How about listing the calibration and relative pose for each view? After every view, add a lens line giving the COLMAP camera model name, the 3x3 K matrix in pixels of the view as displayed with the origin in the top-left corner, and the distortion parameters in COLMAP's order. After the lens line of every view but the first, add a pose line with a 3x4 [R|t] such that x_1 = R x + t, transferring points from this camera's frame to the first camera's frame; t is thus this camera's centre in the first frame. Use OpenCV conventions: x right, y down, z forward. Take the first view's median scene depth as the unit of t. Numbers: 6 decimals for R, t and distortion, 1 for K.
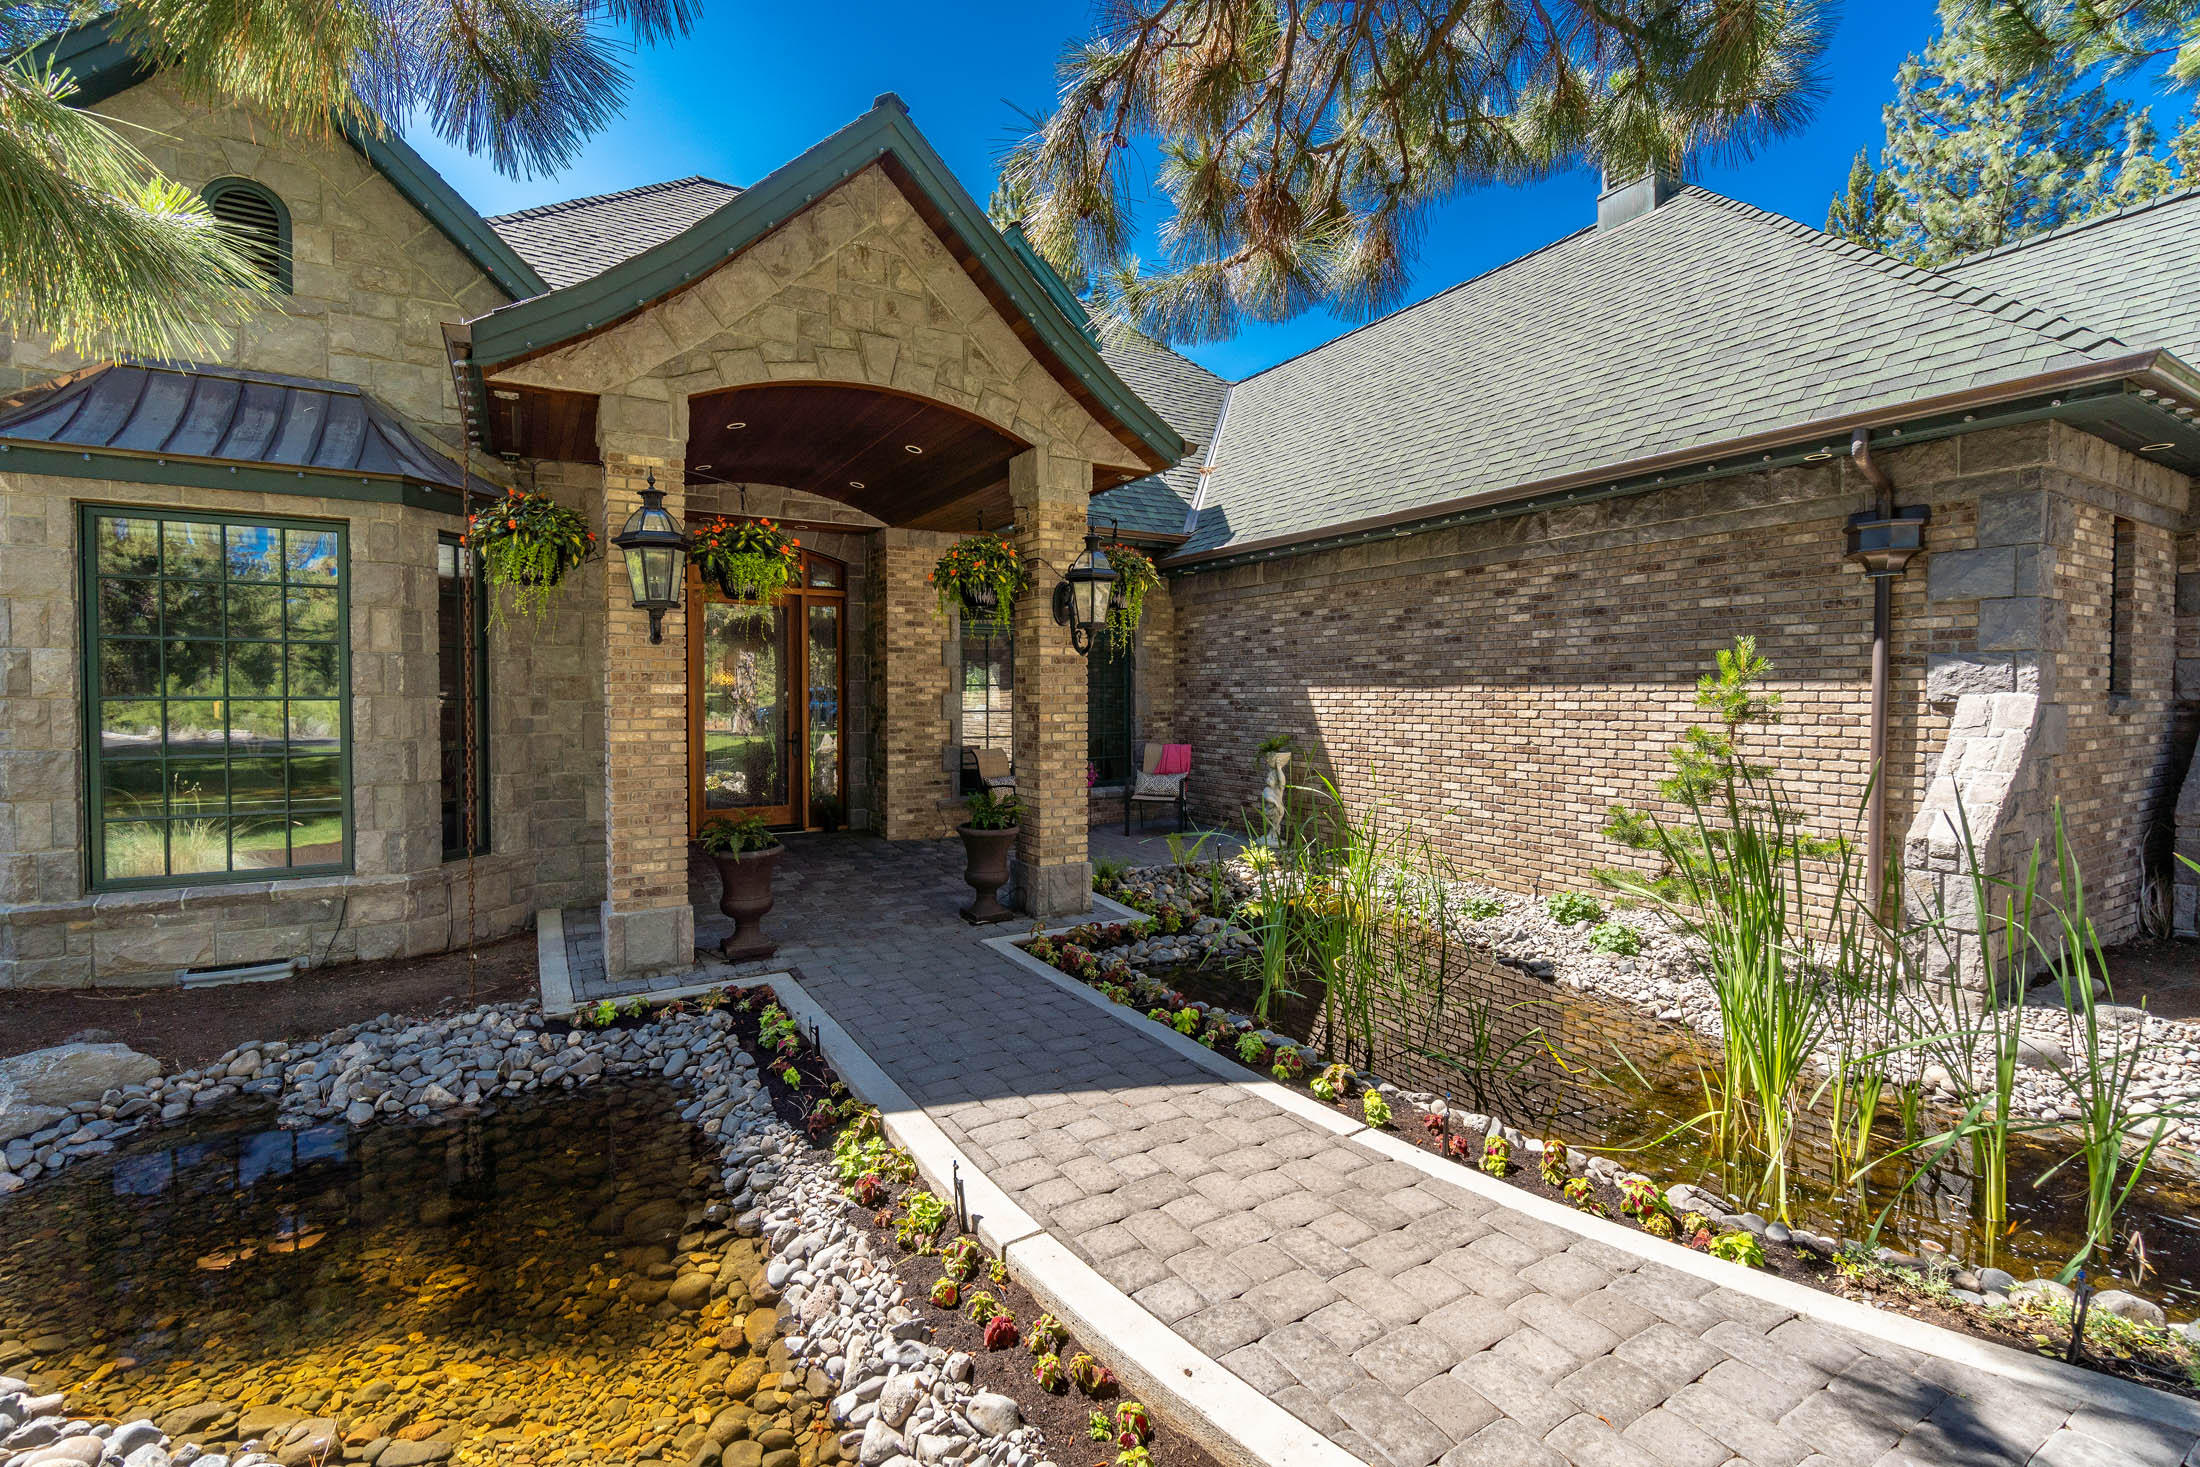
lens RADIAL K [[982.3, 0, 1100.0], [0, 982.3, 733.5], [0, 0, 1]] dist [-0.001225, -0.000103]
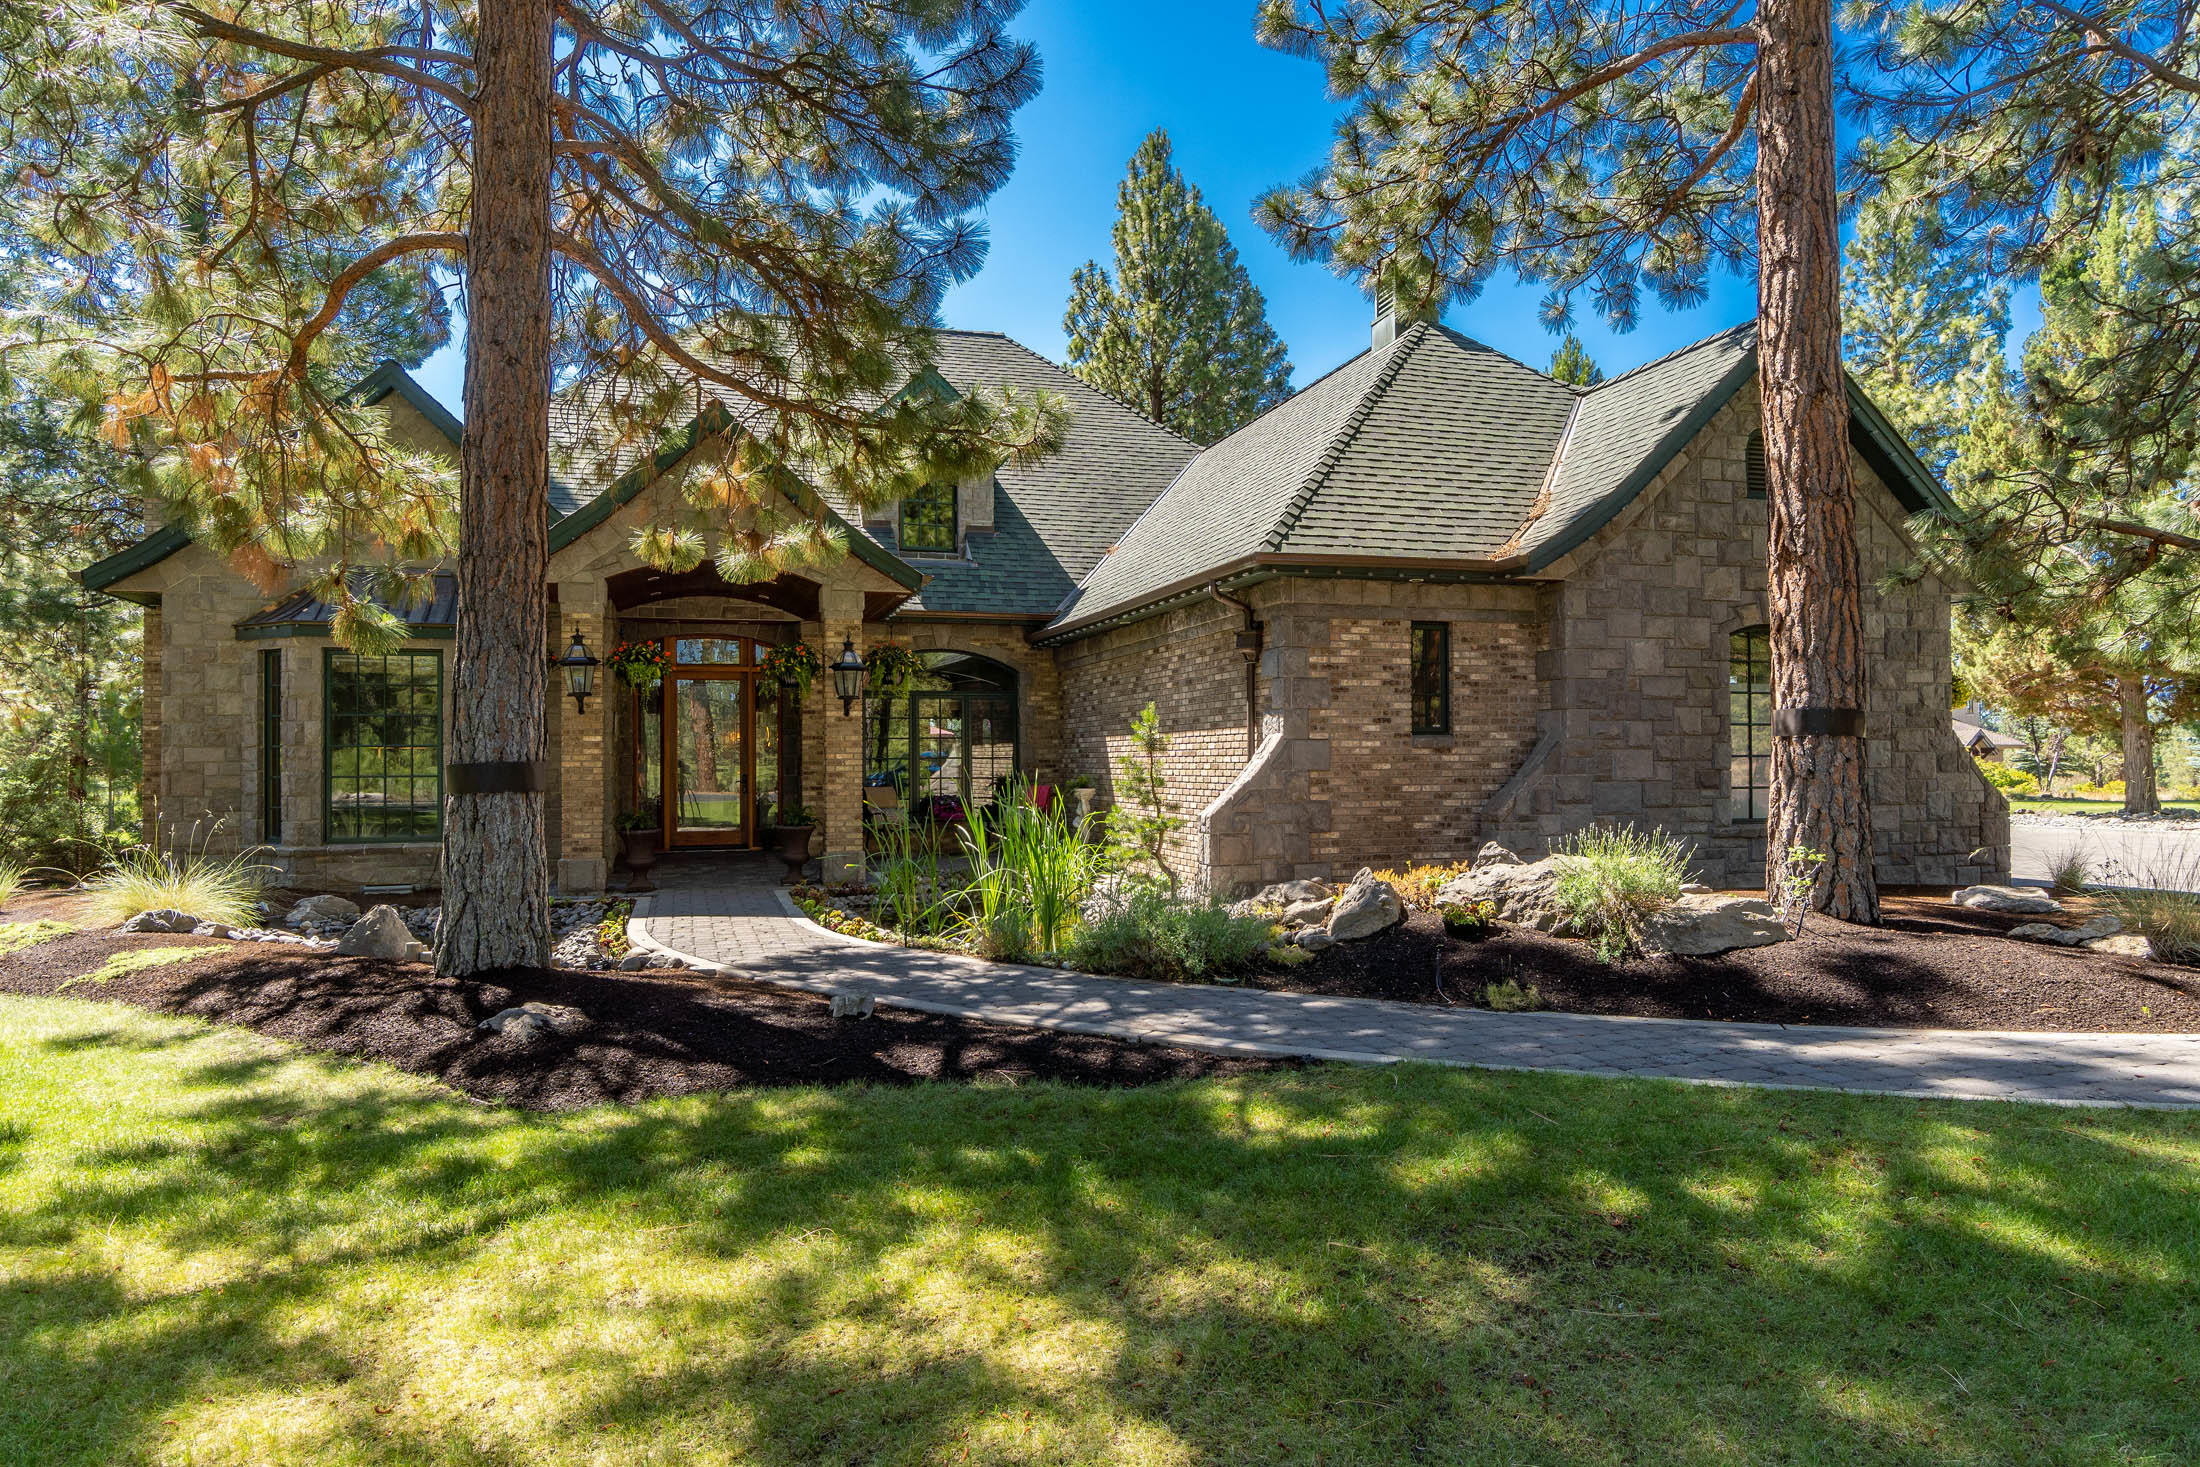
lens RADIAL K [[1346.5, 0, 1100.0], [0, 1346.5, 733.5], [0, 0, 1]] dist [0.000671, 0.000115]
pose [[0.975497, -0.010612, -0.219756, 0.832530], [-0.002505, 0.998235, -0.059327, 0.073750], [0.219998, 0.058424, 0.973749, -0.990272]]
